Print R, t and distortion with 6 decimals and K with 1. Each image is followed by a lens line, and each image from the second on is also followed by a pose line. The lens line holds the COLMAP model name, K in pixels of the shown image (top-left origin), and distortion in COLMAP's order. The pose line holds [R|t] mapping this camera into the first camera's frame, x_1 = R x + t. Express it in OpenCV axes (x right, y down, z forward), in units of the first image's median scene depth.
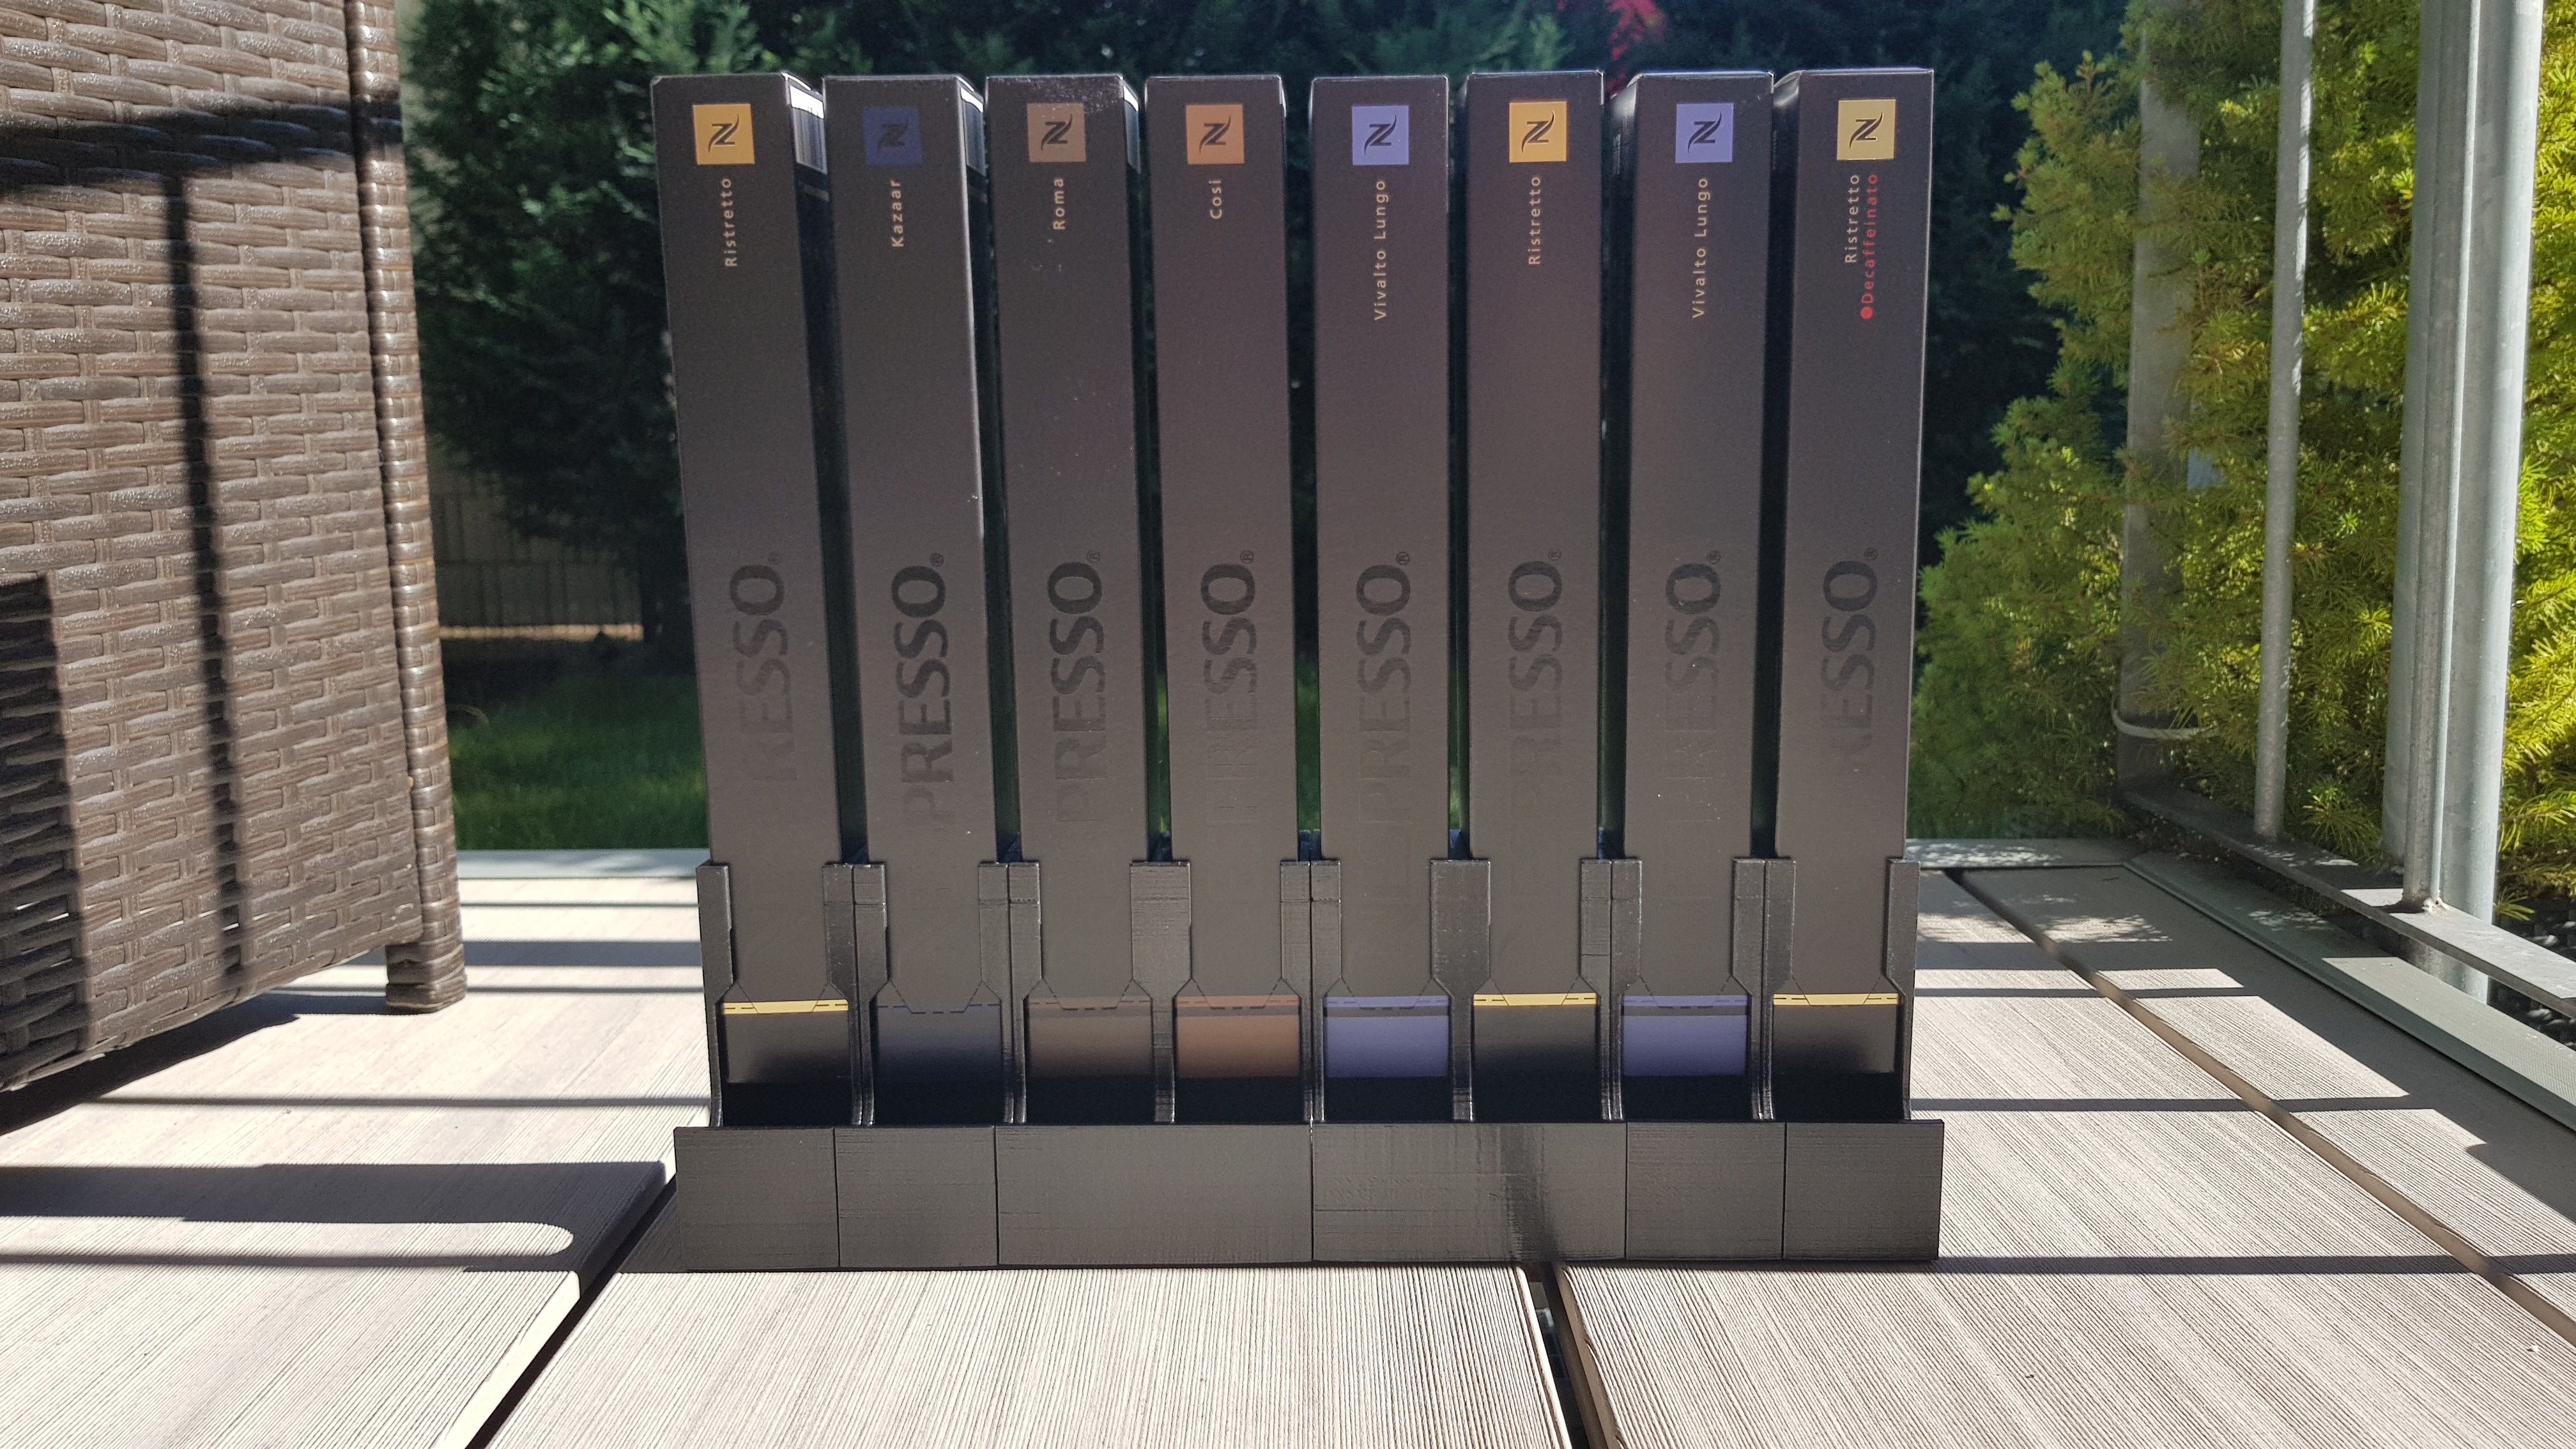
lens RADIAL K [[2022.1, 0, 1288.0], [0, 2022.1, 724.5], [0, 0, 1]] dist [0.042398, -0.074590]
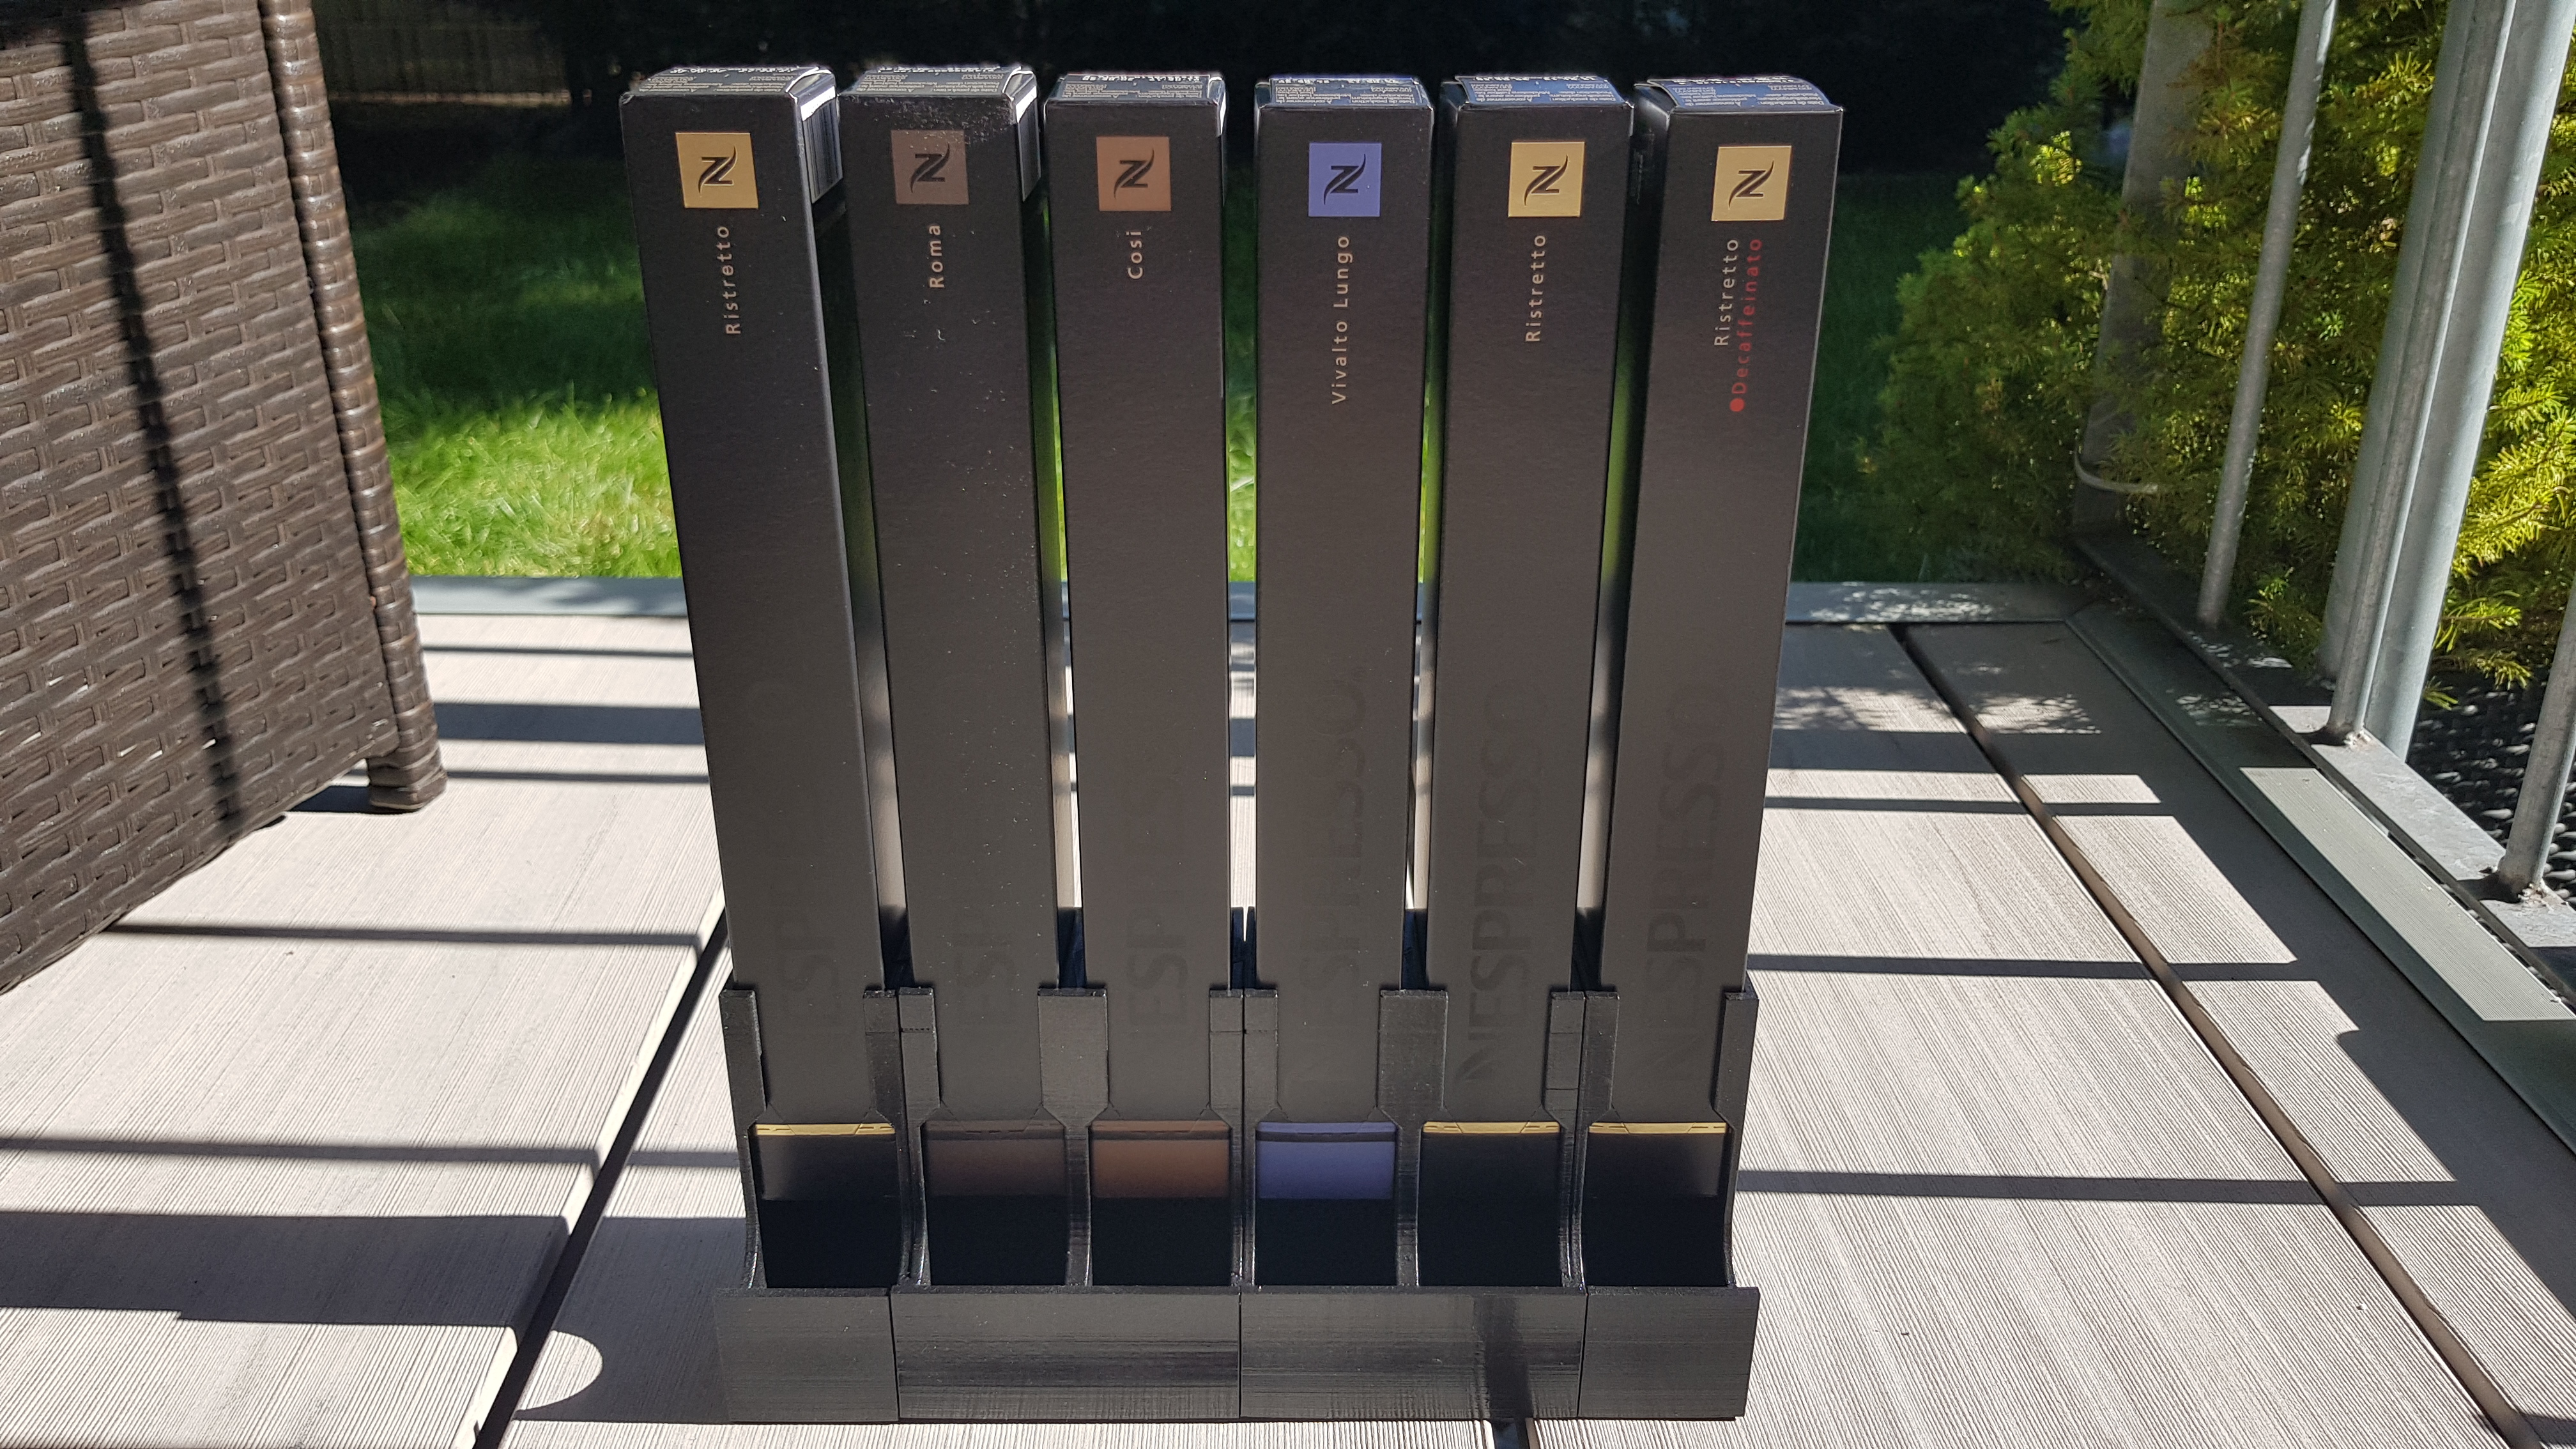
lens RADIAL K [[2019.4, 0, 1257.8], [0, 2019.4, 721.0], [0, 0, 1]] dist [0.047459, -0.084046]
pose [[0.999860, 0.013847, 0.009369, -0.002432], [-0.015807, 0.965494, 0.259946, -0.186765], [-0.005447, -0.260058, 0.965578, 0.011326]]
